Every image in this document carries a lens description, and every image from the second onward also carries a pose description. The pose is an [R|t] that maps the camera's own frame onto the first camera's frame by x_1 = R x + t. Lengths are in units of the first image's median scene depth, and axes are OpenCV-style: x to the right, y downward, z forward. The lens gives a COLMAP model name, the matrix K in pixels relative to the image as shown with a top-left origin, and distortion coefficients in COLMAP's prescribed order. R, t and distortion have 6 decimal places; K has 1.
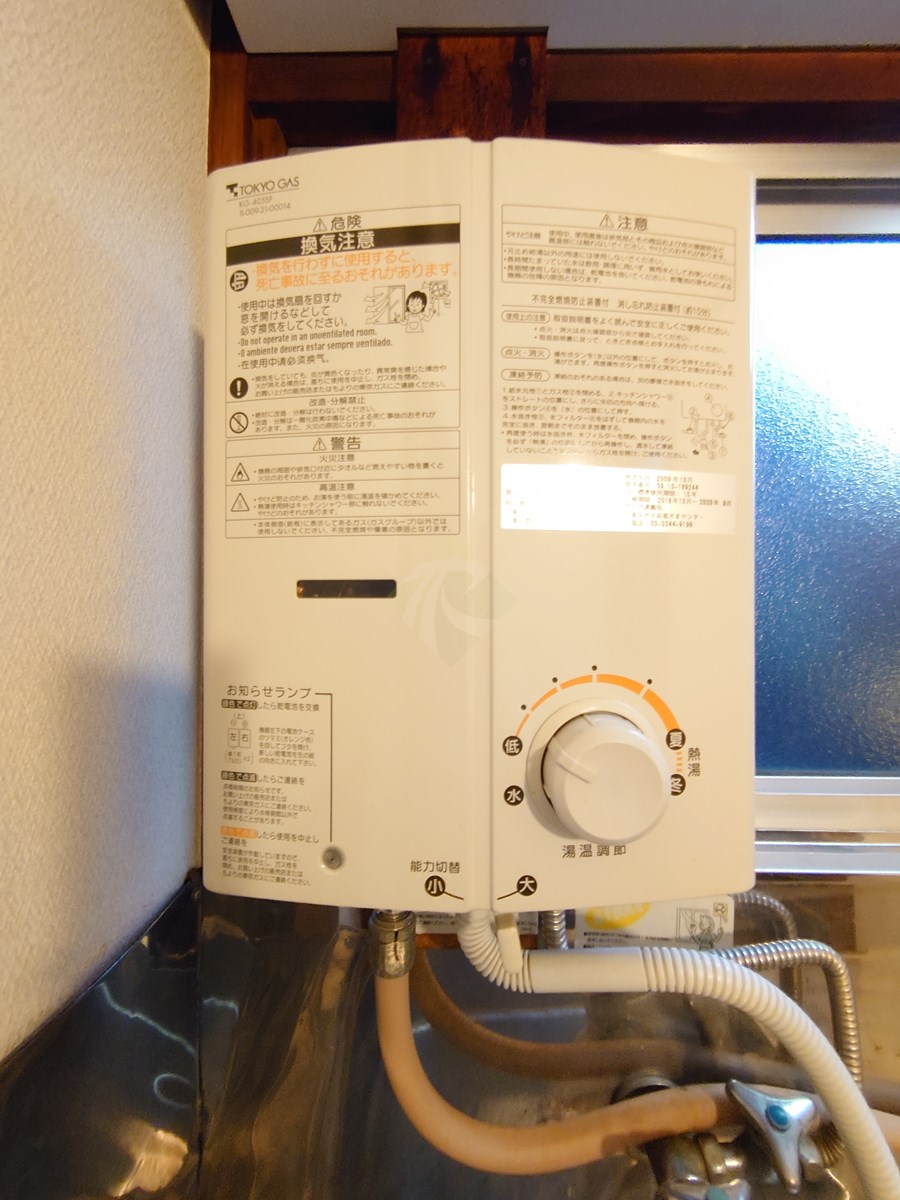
lens RADIAL K [[515.0, 0, 457.6], [0, 515.0, 602.2], [0, 0, 1]] dist [0.011482, -0.002934]
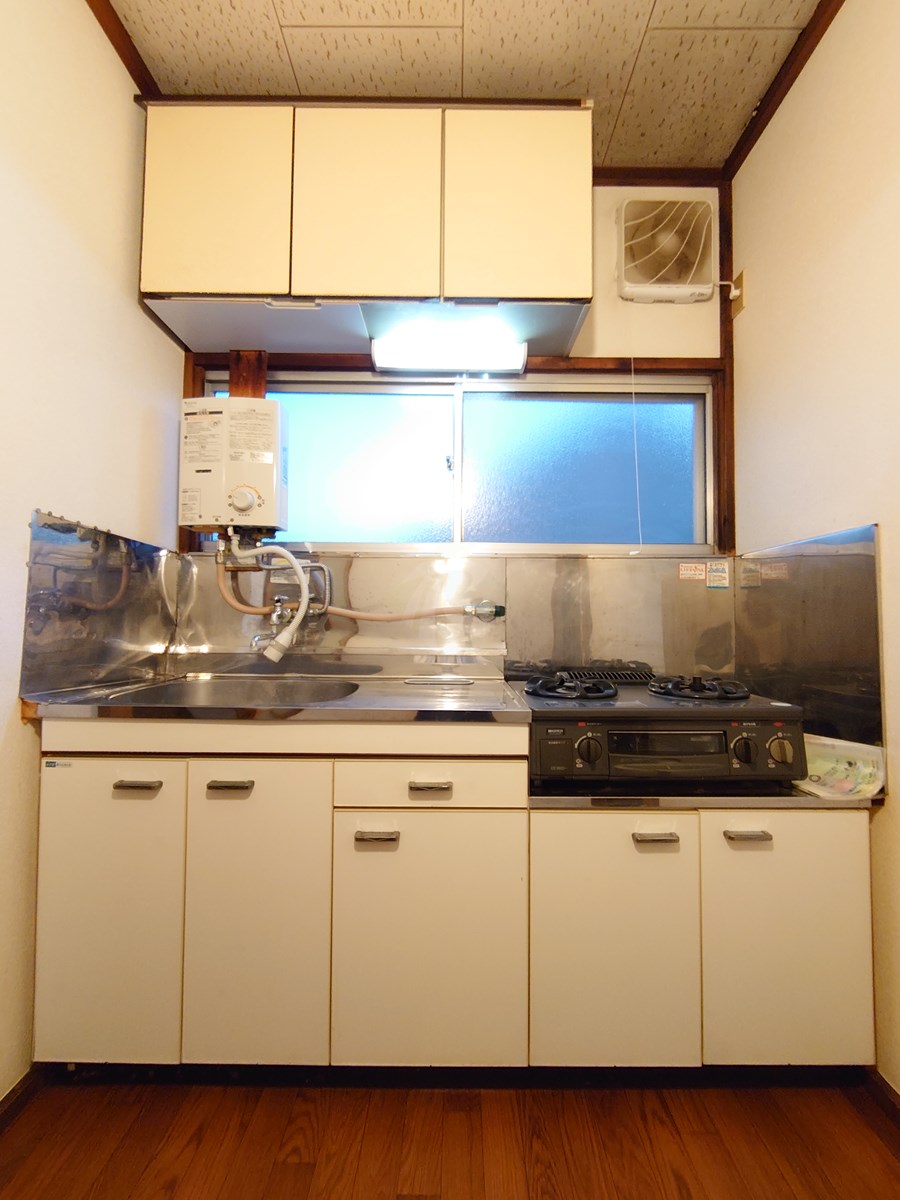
lens RADIAL K [[515.0, 0, 449.5], [0, 515.0, 607.4], [0, 0, 1]] dist [0.011482, -0.002934]
pose [[0.999970, 0.006095, 0.004742, 2.568953], [-0.005968, 0.999634, -0.026369, 1.660934], [-0.004901, 0.026340, 0.999641, -4.856430]]
